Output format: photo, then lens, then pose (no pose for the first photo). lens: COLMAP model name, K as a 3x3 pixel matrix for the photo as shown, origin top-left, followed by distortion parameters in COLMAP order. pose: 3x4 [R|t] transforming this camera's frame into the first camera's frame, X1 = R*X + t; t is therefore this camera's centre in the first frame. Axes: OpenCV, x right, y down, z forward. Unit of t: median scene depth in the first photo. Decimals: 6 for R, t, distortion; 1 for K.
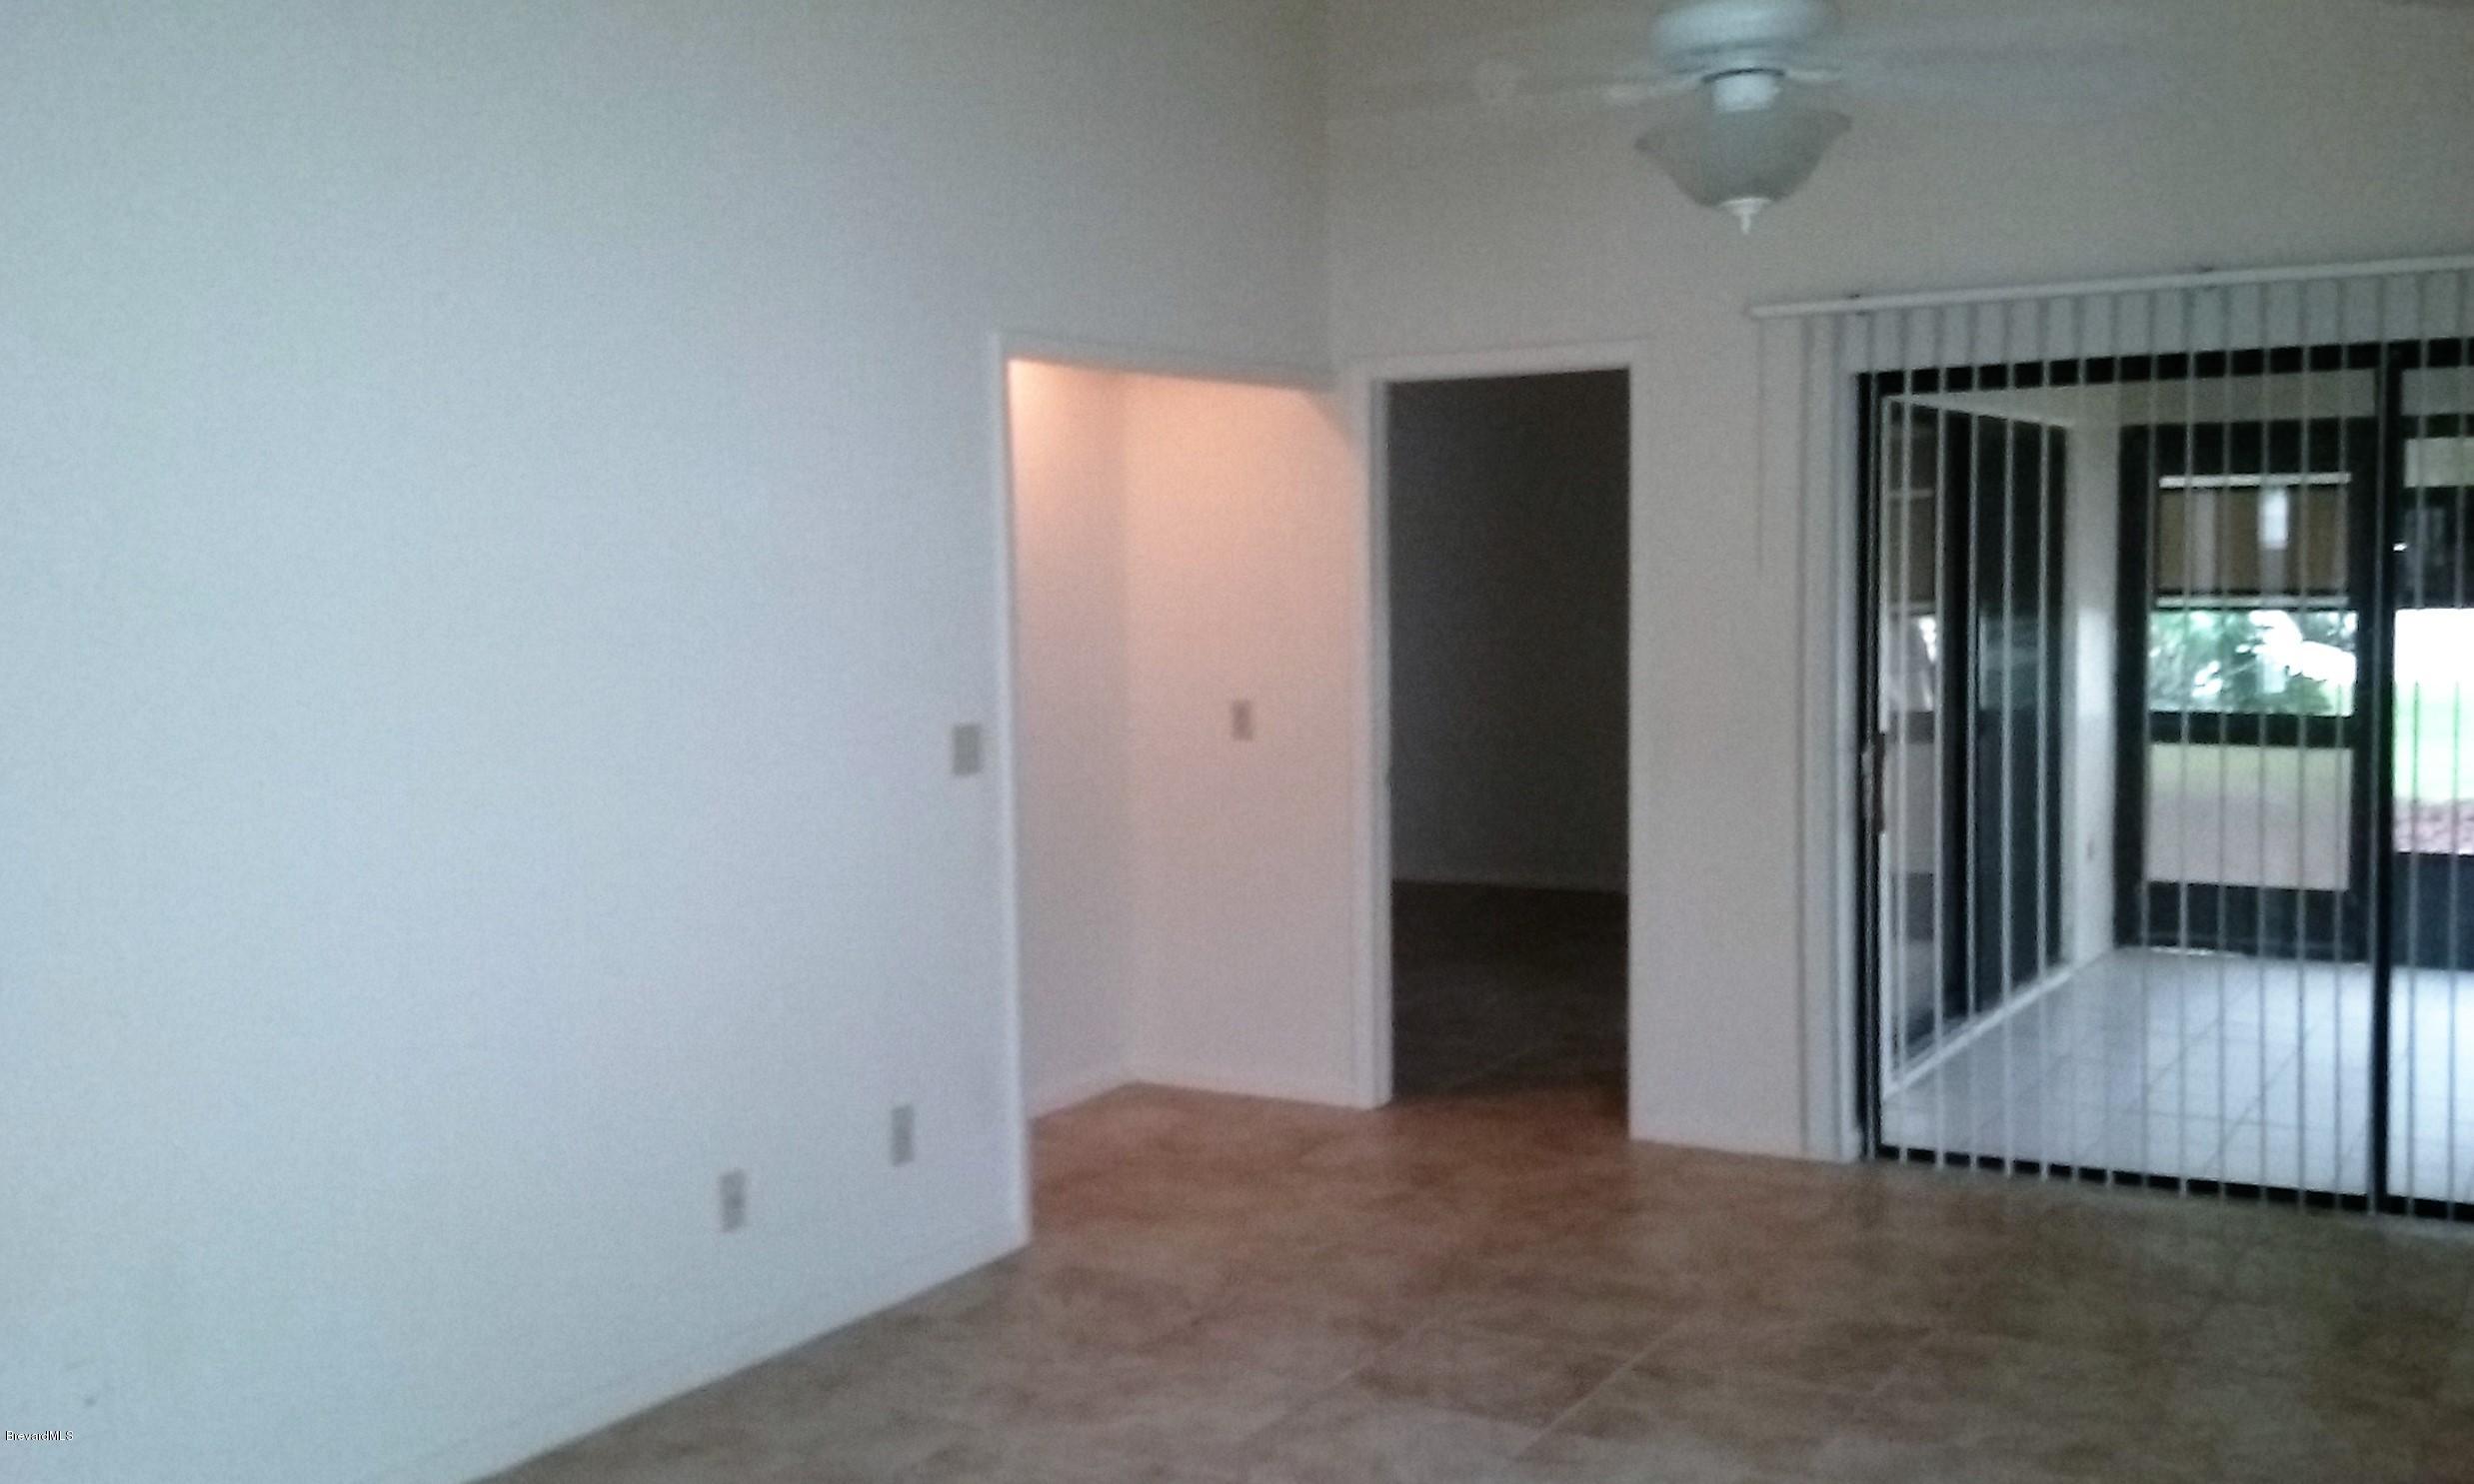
lens RADIAL K [[2231.4, 0, 1237.0], [0, 2231.4, 742.0], [0, 0, 1]] dist [-0.002993, -0.146458]
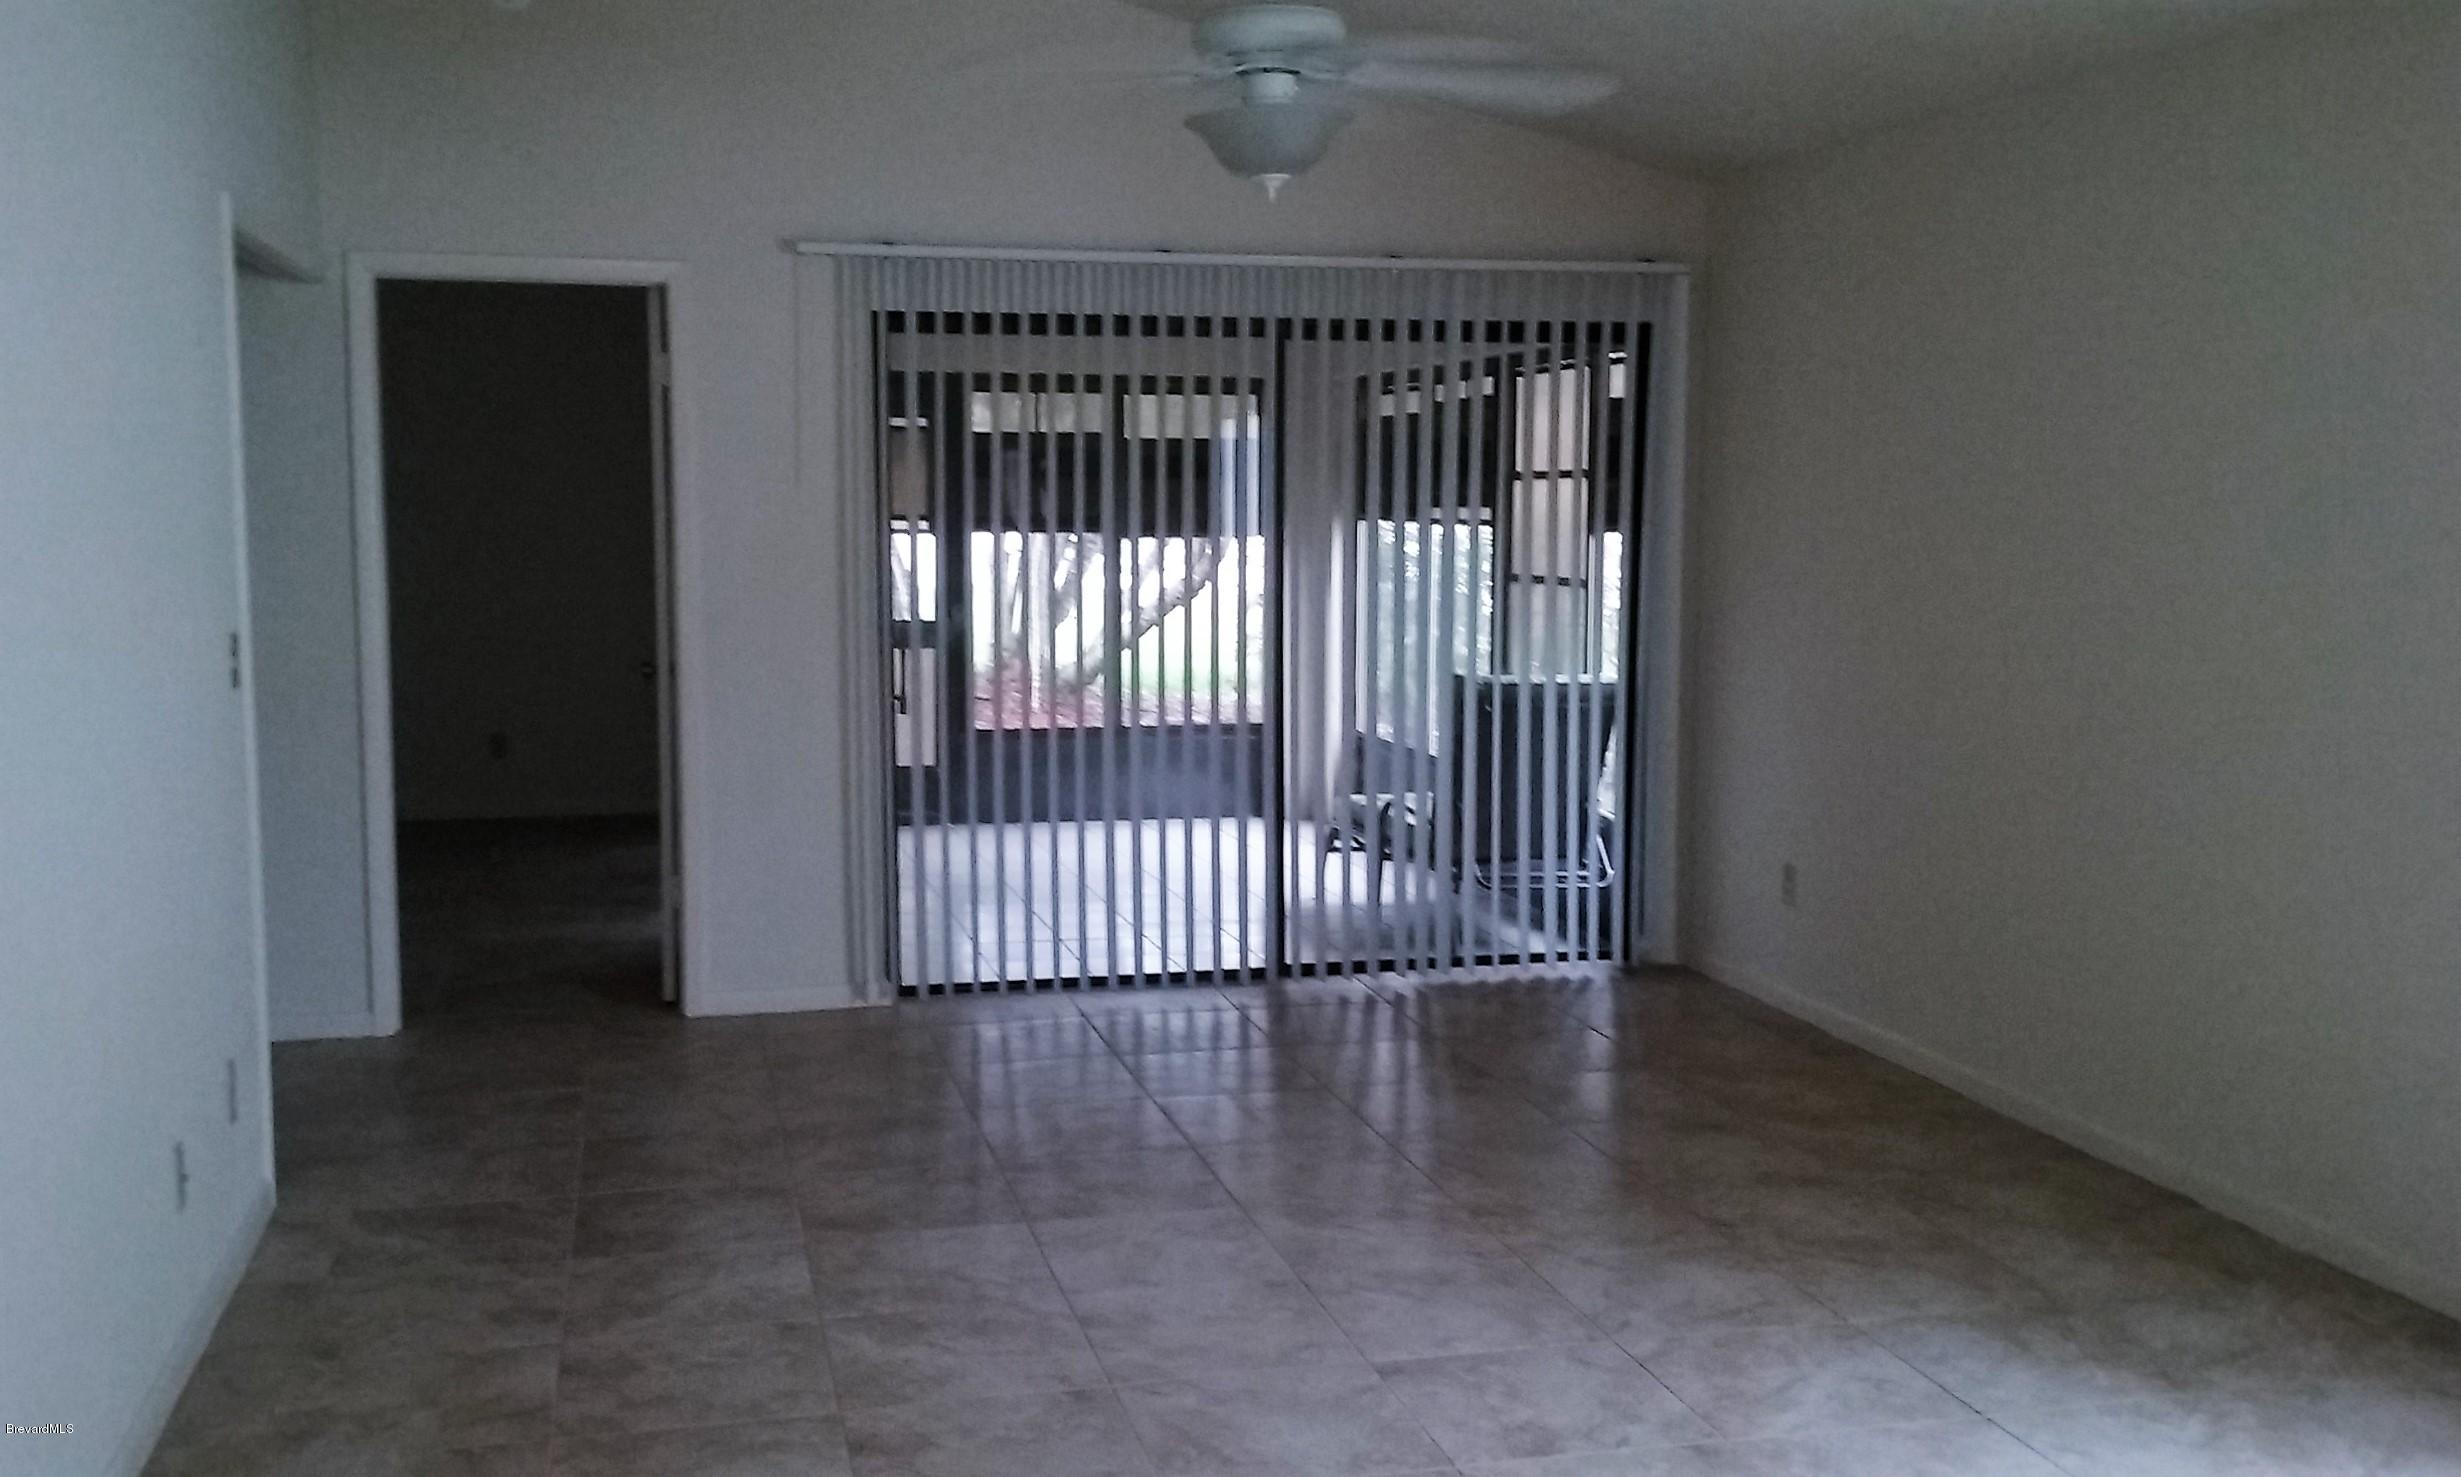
lens RADIAL K [[2263.9, 0, 1230.5], [0, 2263.9, 738.5], [0, 0, 1]] dist [-0.004723, -0.158755]
pose [[0.672139, -0.052594, 0.738555, -0.470345], [0.040300, 0.998594, 0.034437, 0.020677], [-0.739328, 0.006617, 0.673313, 0.092308]]
